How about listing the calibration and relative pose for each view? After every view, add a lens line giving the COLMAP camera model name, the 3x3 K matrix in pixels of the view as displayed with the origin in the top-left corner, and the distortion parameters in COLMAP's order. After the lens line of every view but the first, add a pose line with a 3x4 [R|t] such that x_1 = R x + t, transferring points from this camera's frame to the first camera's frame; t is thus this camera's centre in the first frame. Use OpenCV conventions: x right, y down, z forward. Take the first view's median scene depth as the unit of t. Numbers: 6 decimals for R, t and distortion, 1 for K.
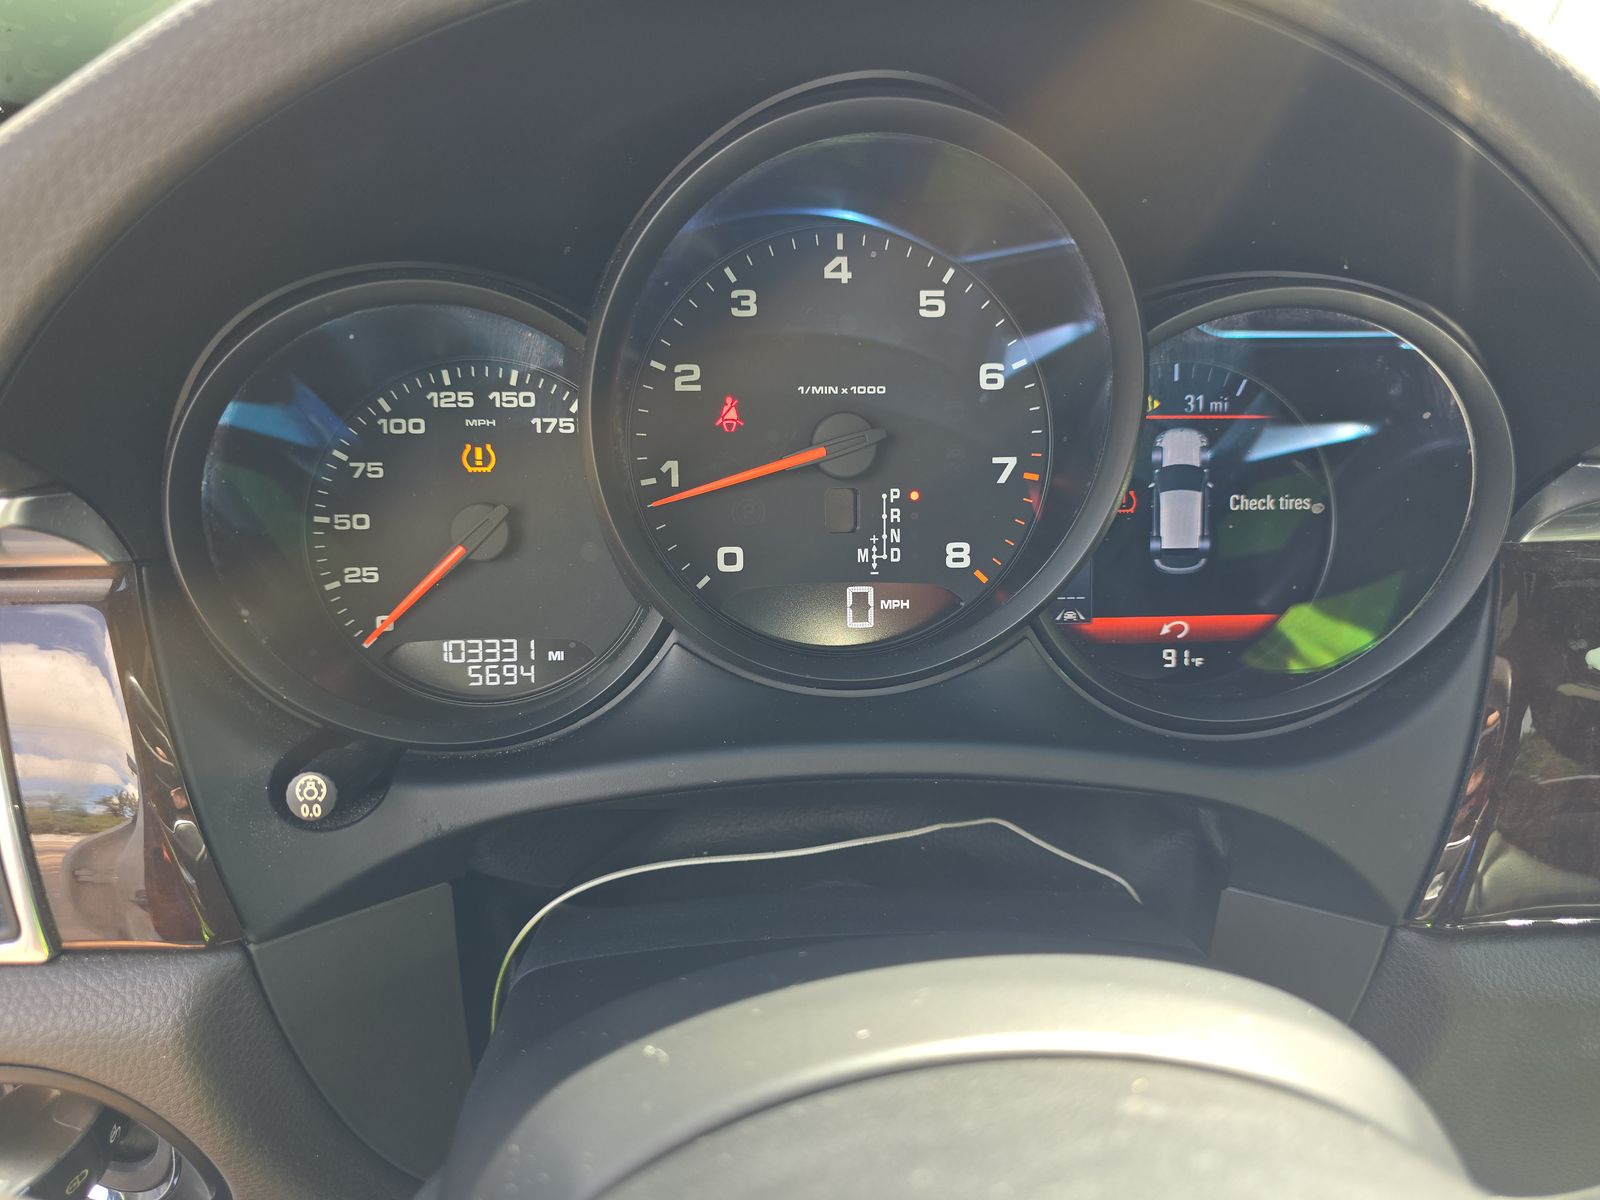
lens RADIAL K [[1100.2, 0, 801.6], [0, 1100.2, 599.3], [0, 0, 1]] dist [0.040849, -0.027751]
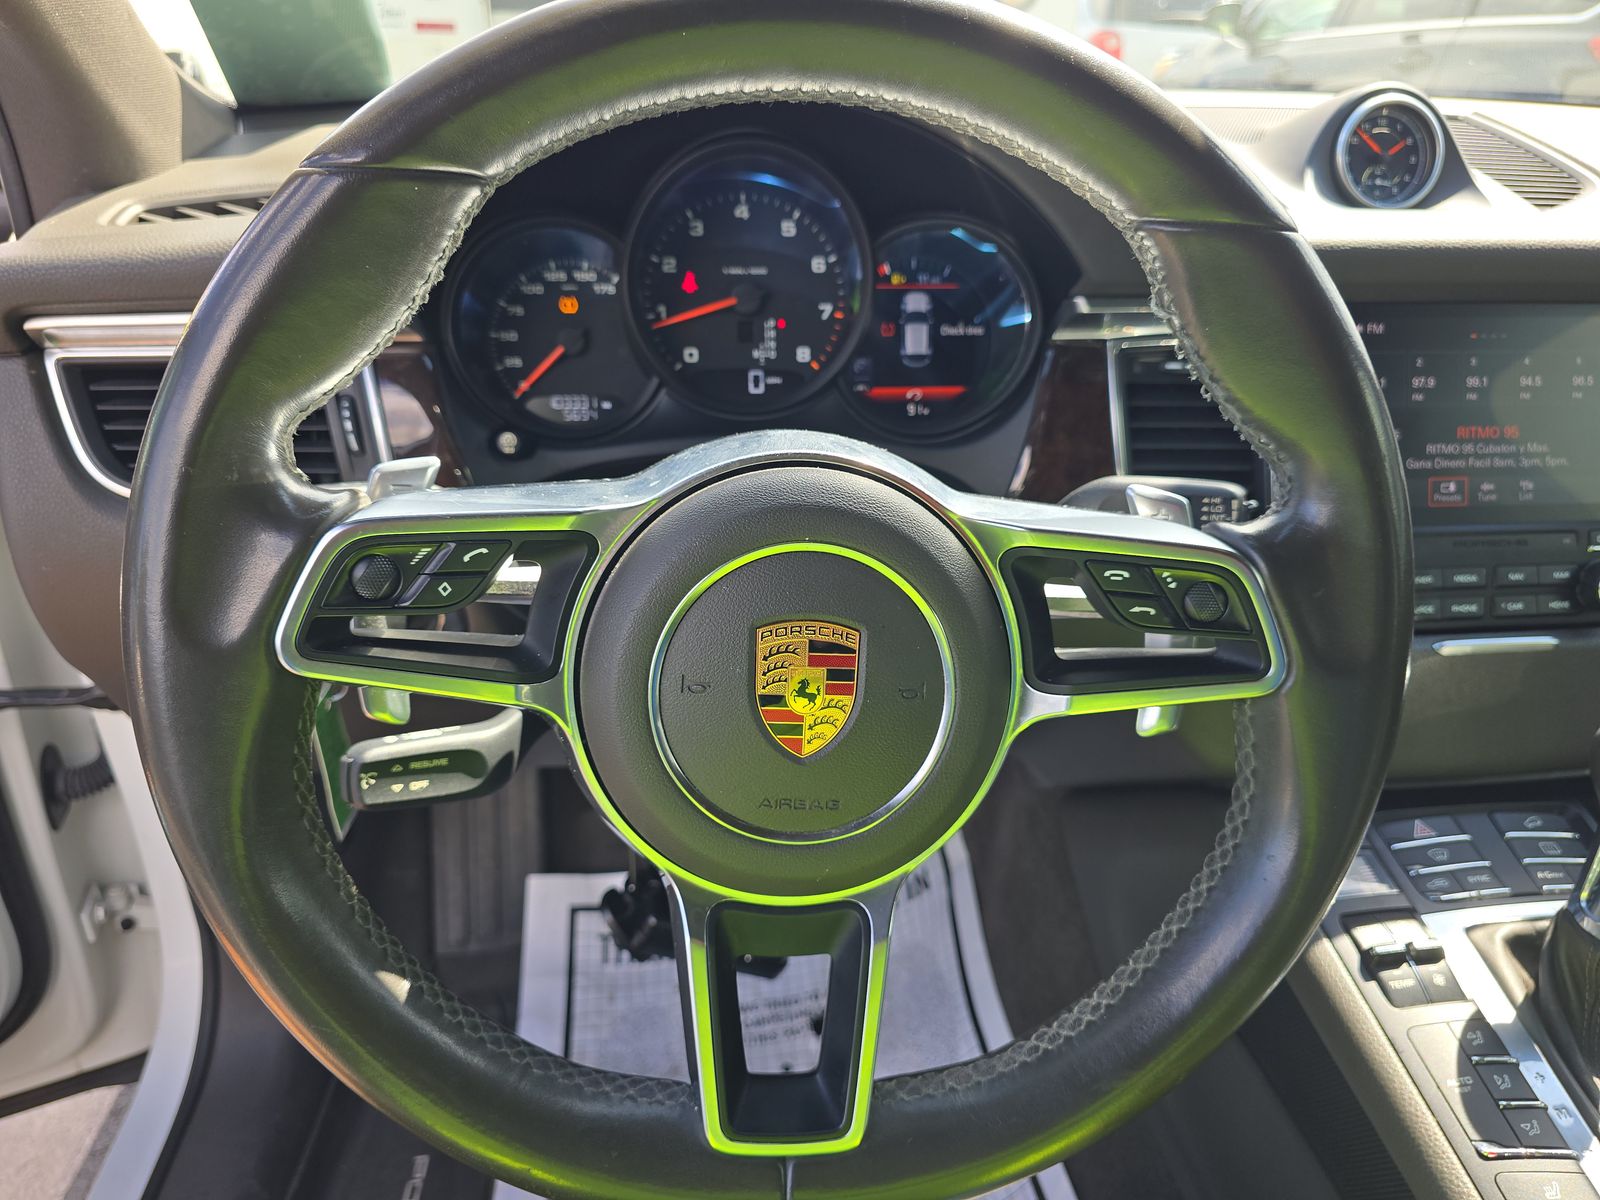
lens RADIAL K [[1100.2, 0, 803.2], [0, 1100.2, 604.6], [0, 0, 1]] dist [0.040849, -0.027751]
pose [[0.999988, -0.003427, 0.003627, 0.136099], [0.003239, 0.998703, 0.050808, 0.325490], [-0.003796, -0.050796, 0.998702, -1.085123]]
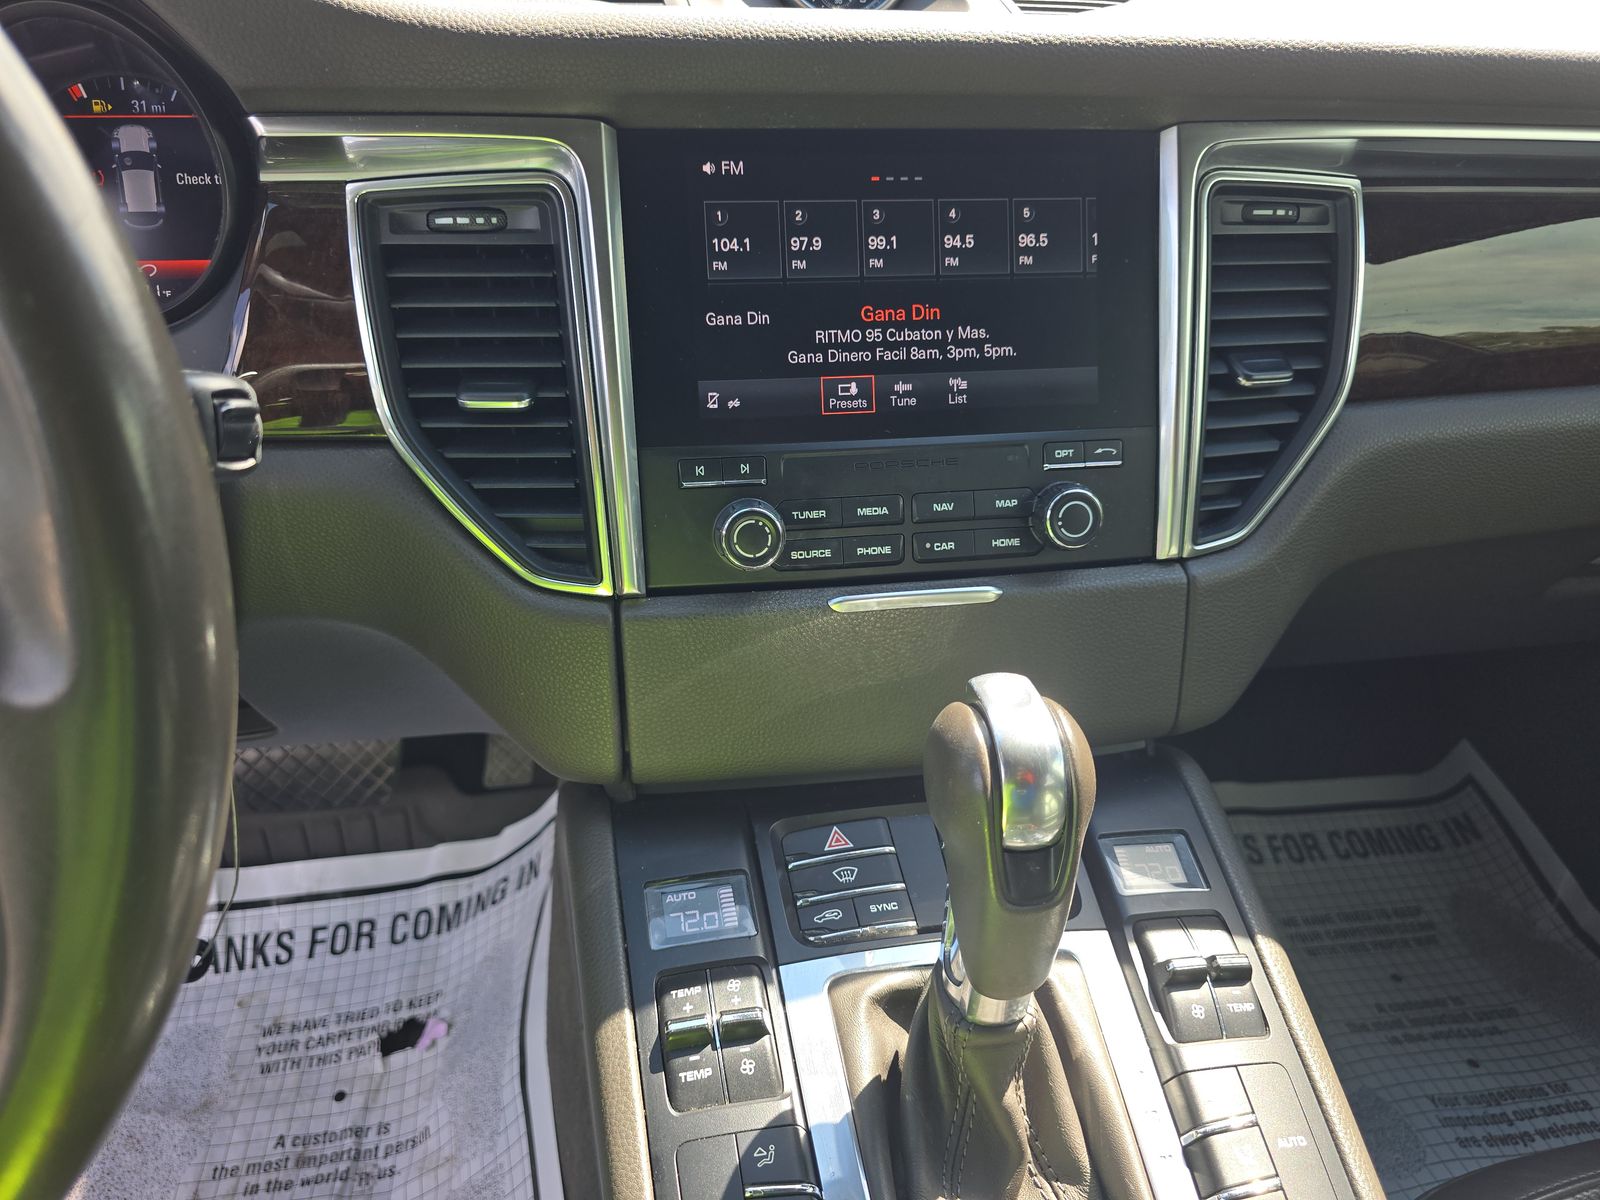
lens RADIAL K [[1100.2, 0, 794.6], [0, 1100.2, 596.1], [0, 0, 1]] dist [0.040849, -0.027751]
pose [[0.998666, -0.031757, 0.040717, 1.180138], [0.027036, 0.993379, 0.111660, 0.329346], [-0.043993, -0.110411, 0.992912, -0.563198]]
